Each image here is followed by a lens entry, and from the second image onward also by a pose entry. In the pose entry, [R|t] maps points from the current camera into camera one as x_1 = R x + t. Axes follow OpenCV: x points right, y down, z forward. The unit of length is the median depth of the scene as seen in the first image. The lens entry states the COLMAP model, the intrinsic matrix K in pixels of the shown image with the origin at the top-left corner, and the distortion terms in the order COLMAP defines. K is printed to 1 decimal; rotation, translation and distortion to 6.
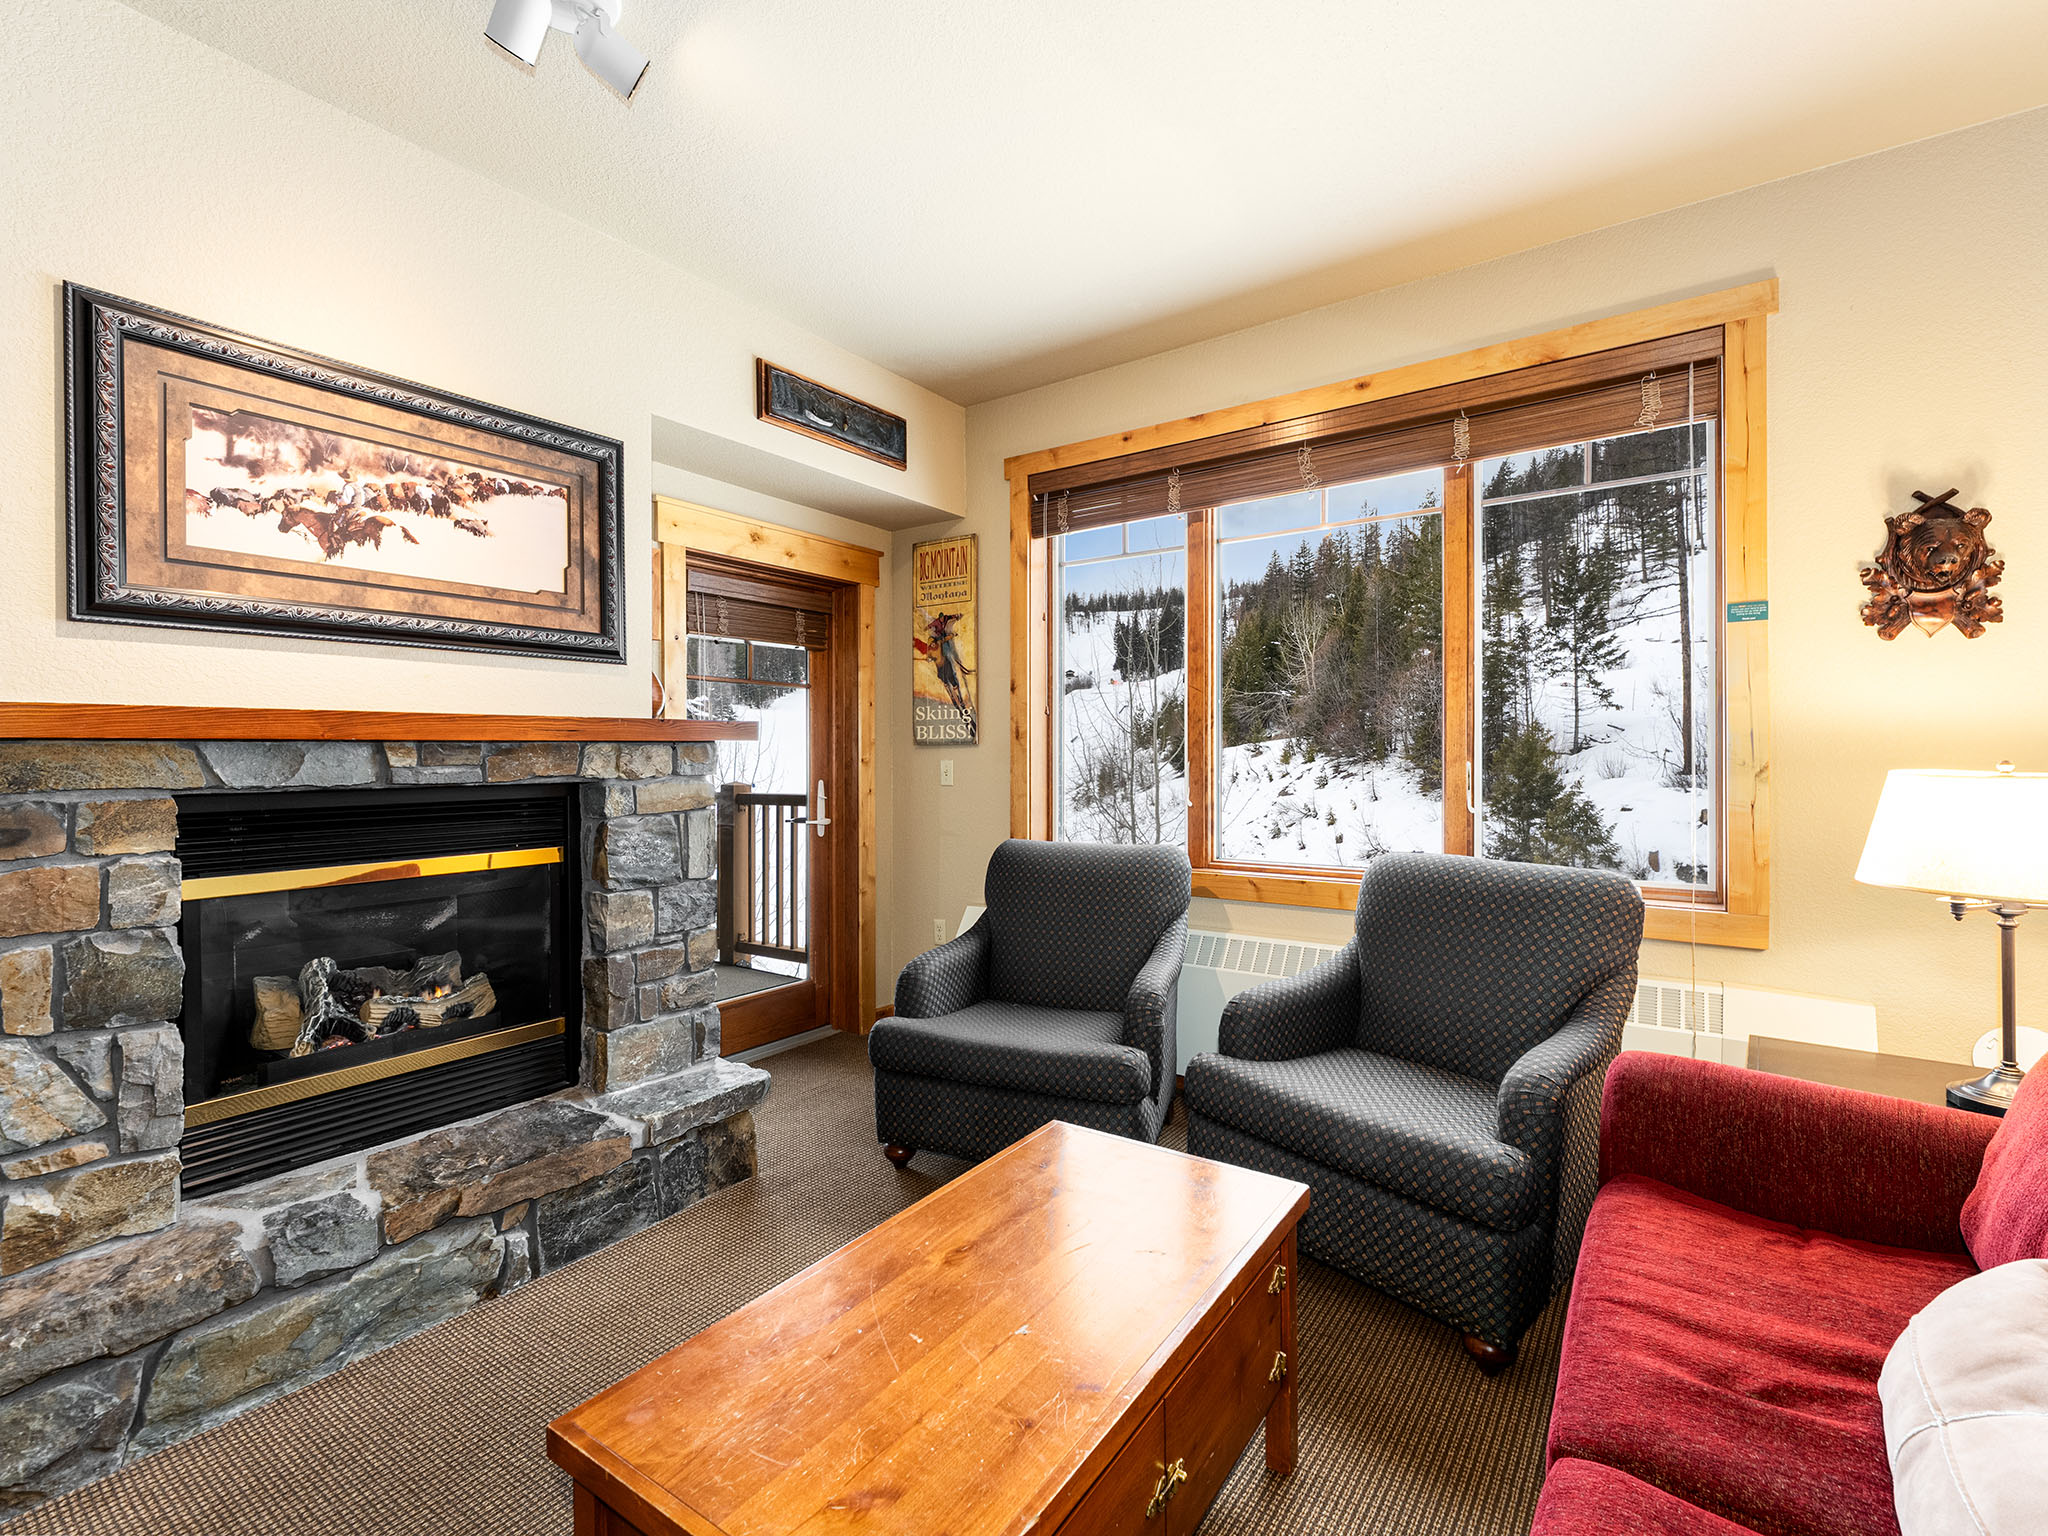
lens RADIAL K [[933.9, 0, 1027.0], [0, 933.9, 760.3], [0, 0, 1]] dist [-0.001438, -0.001384]
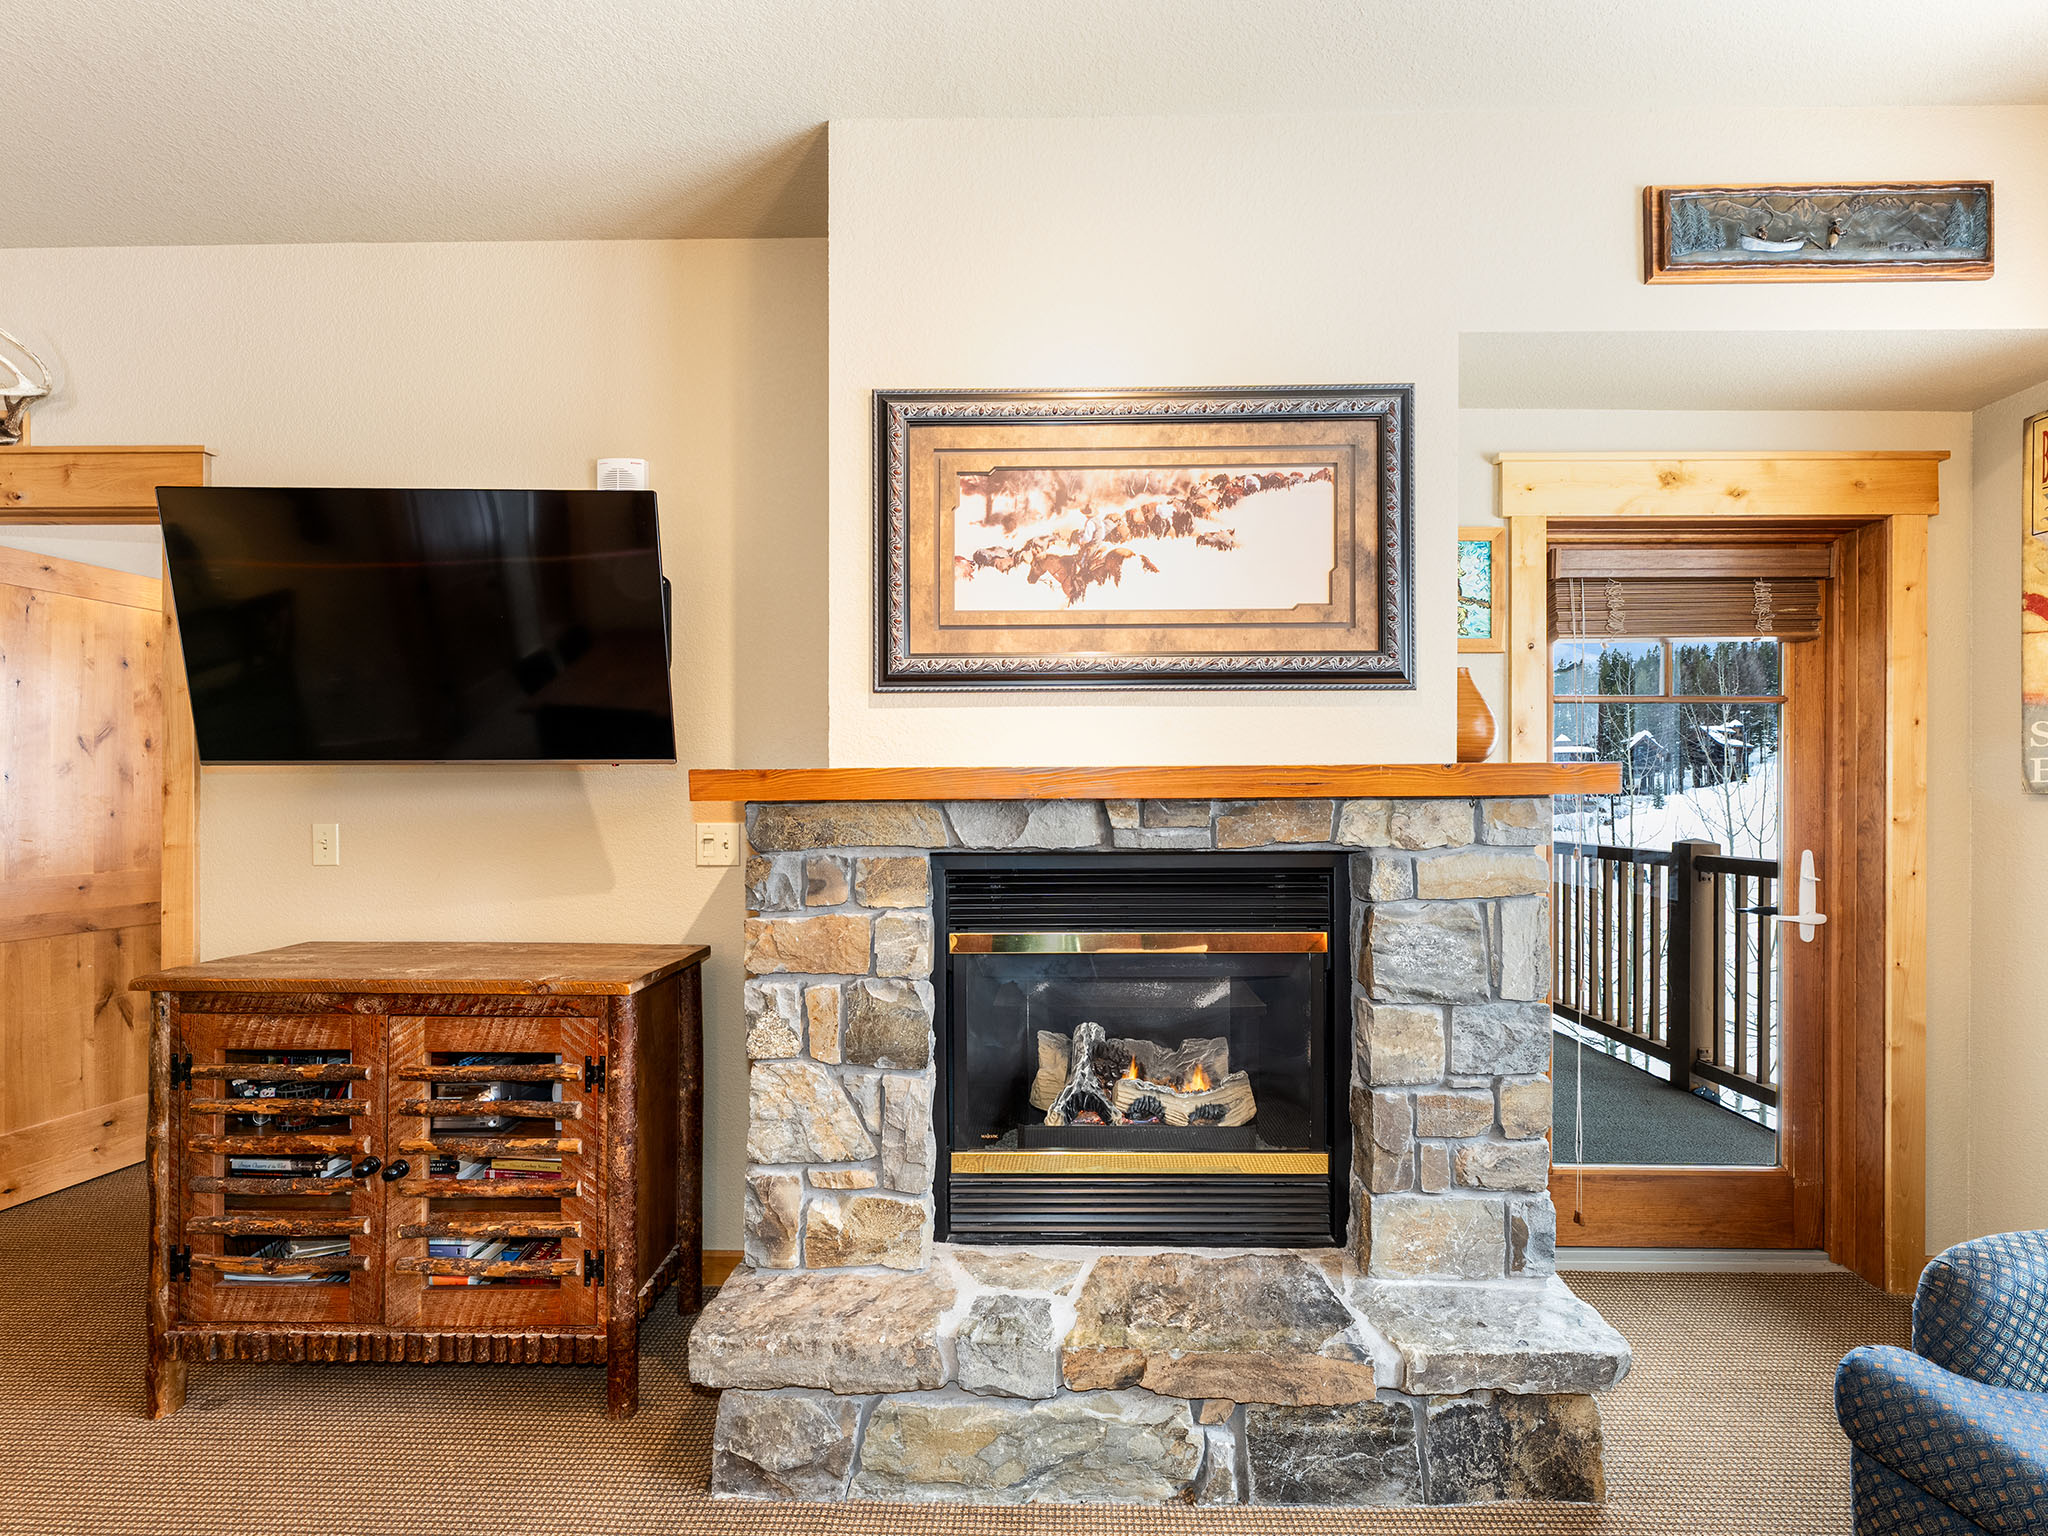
lens RADIAL K [[942.9, 0, 1032.4], [0, 942.9, 793.8], [0, 0, 1]] dist [0.001049, -0.001377]
pose [[0.561783, 0.003509, -0.827277, 0.009802], [-0.005556, 0.999984, 0.000468, -0.019238], [0.827266, 0.004334, 0.561794, 0.328703]]
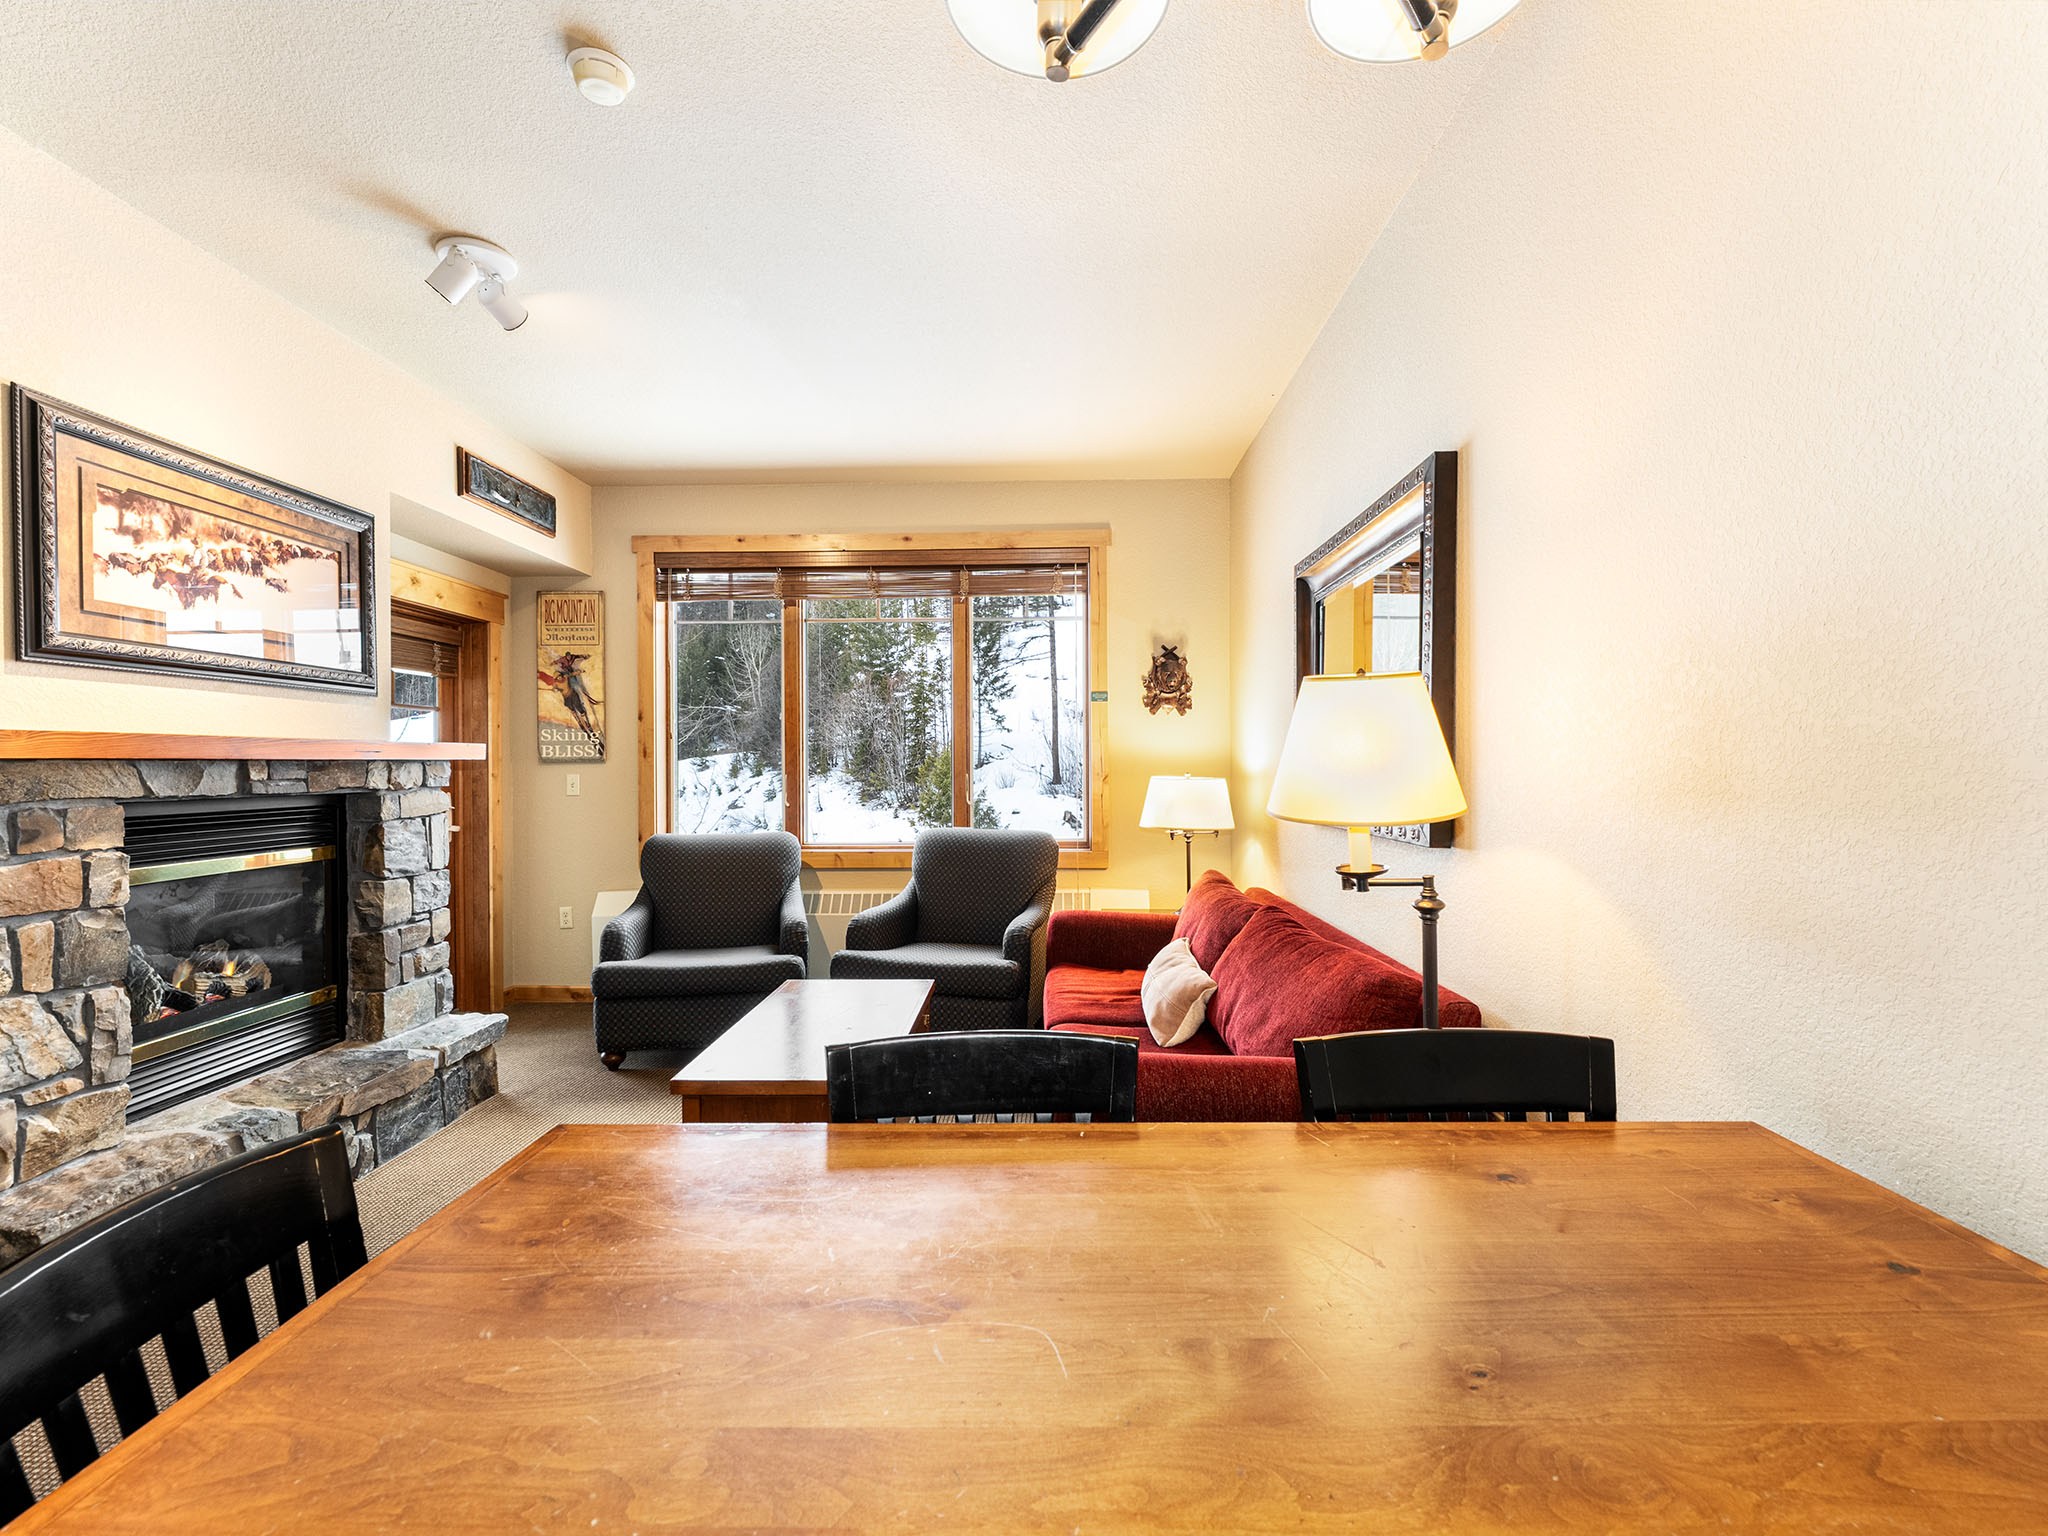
lens RADIAL K [[931.2, 0, 1025.2], [0, 931.2, 770.9], [0, 0, 1]] dist [0.002085, 0.000085]
pose [[0.832866, -0.001345, 0.553473, -0.382875], [0.003360, 0.999991, -0.002626, 0.000864], [-0.553465, 0.004047, 0.832863, -0.472541]]
